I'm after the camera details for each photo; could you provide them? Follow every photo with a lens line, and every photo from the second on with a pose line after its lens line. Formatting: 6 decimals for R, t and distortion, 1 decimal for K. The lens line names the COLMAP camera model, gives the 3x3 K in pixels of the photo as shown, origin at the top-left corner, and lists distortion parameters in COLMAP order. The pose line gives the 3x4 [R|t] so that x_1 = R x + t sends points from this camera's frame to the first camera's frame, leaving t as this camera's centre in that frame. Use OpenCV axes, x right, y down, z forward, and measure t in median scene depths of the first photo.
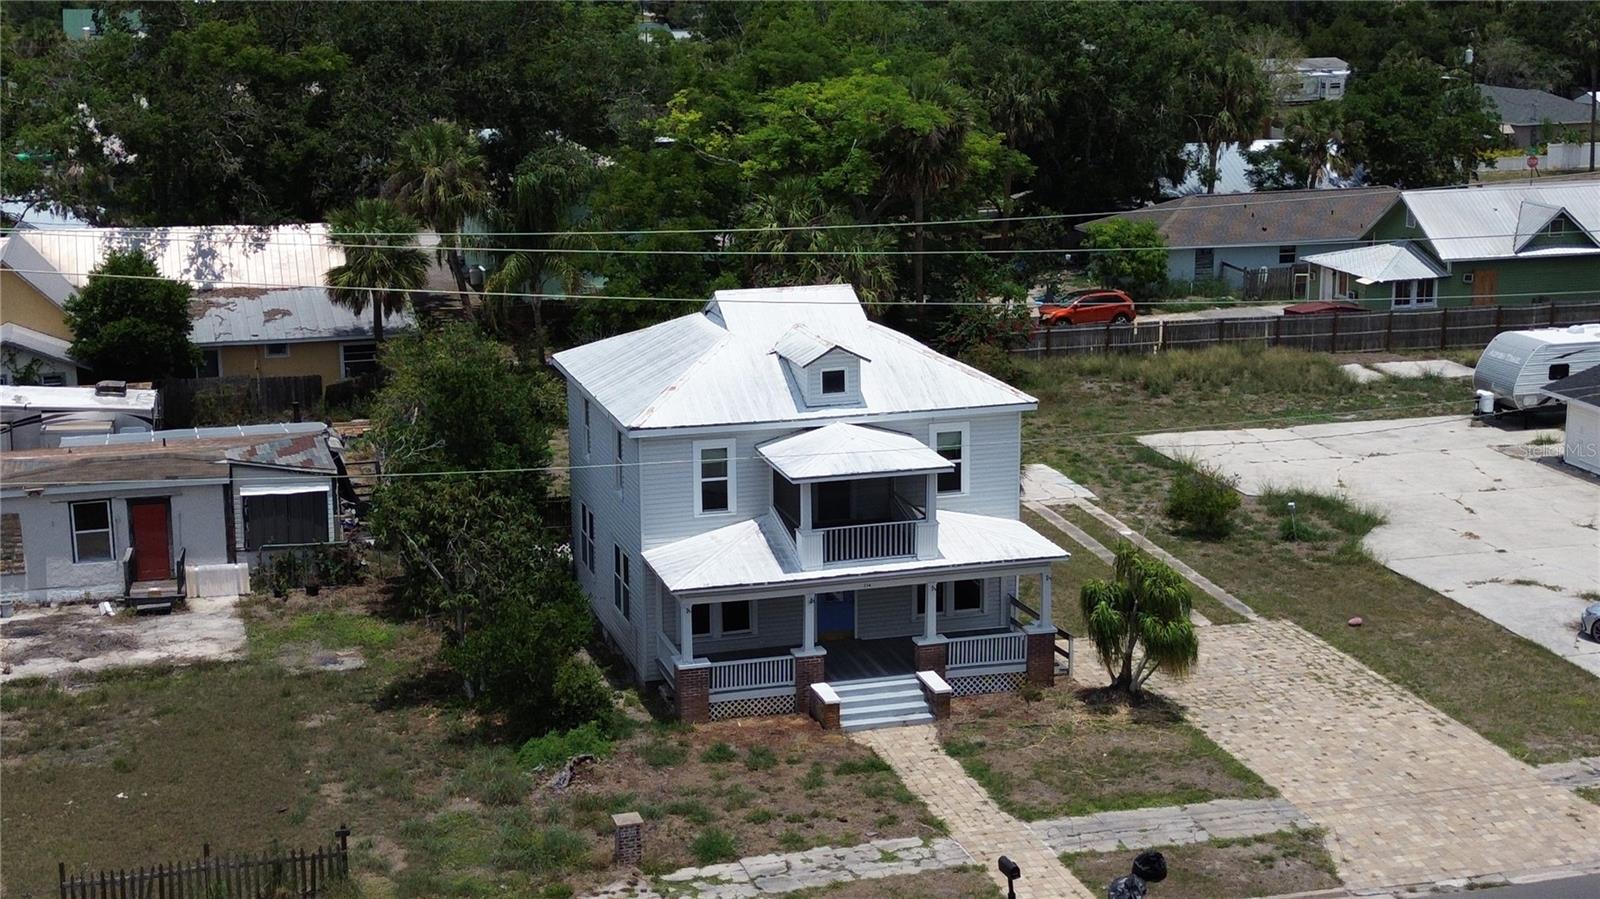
lens RADIAL K [[2260.6, 0, 800.0], [0, 2260.6, 449.5], [0, 0, 1]] dist [0.190107, -0.575583]
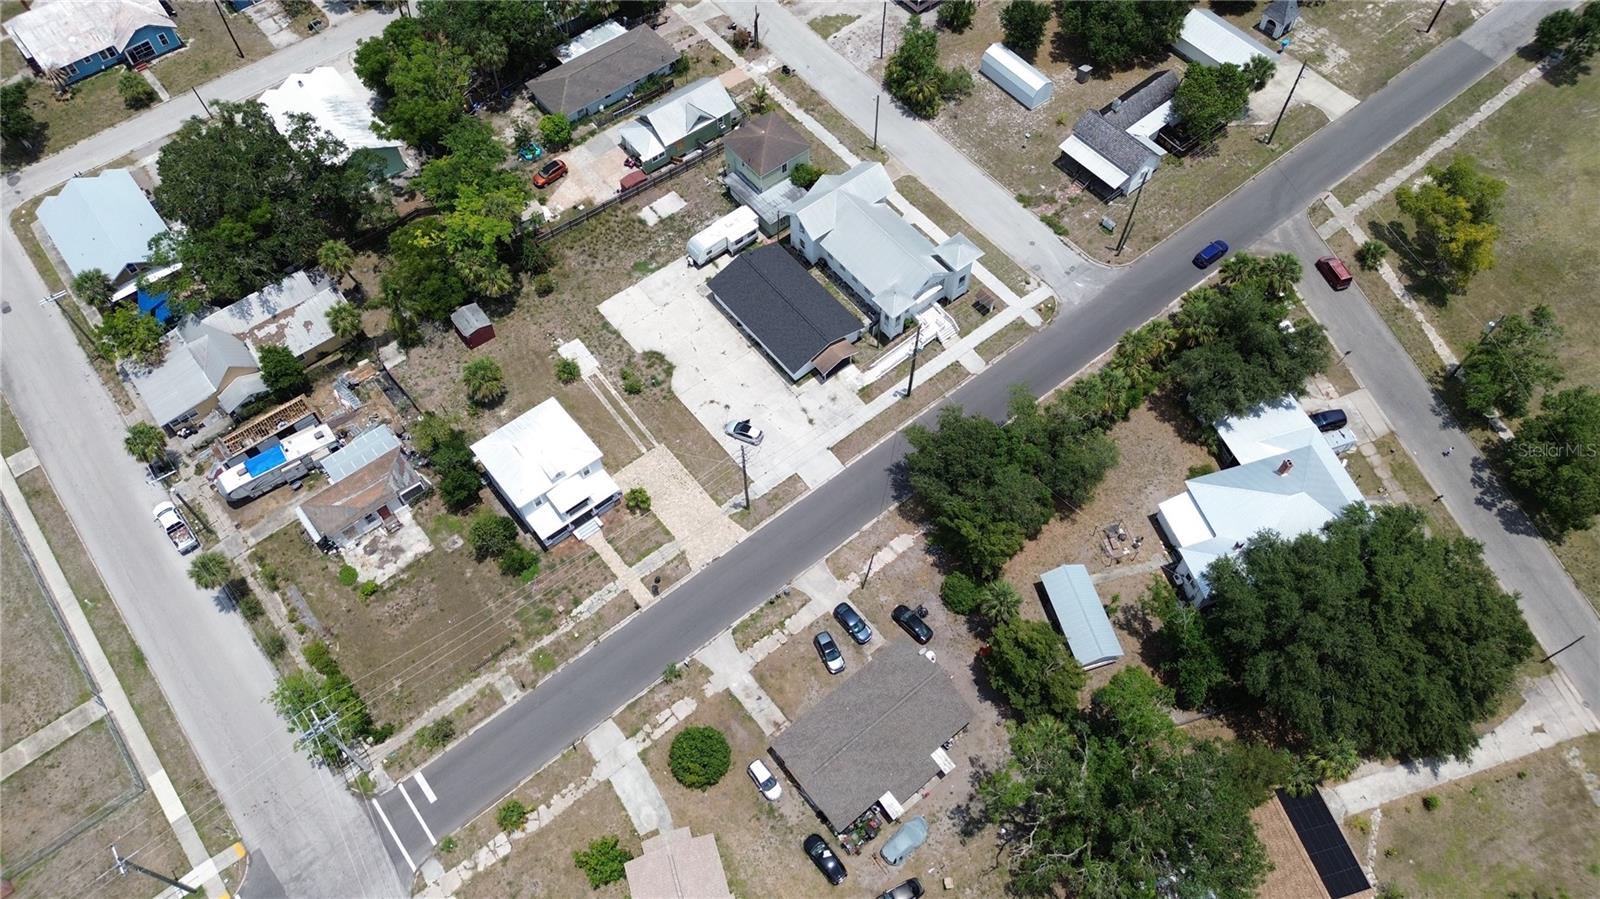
lens RADIAL K [[1145.3, 0, 800.0], [0, 1145.3, 449.5], [0, 0, 1]] dist [0.095215, -0.101585]
pose [[0.923537, -0.327545, 0.199482, 0.020040], [0.089969, 0.690674, 0.717547, -1.658061], [-0.372806, -0.644735, 0.667333, -0.631220]]
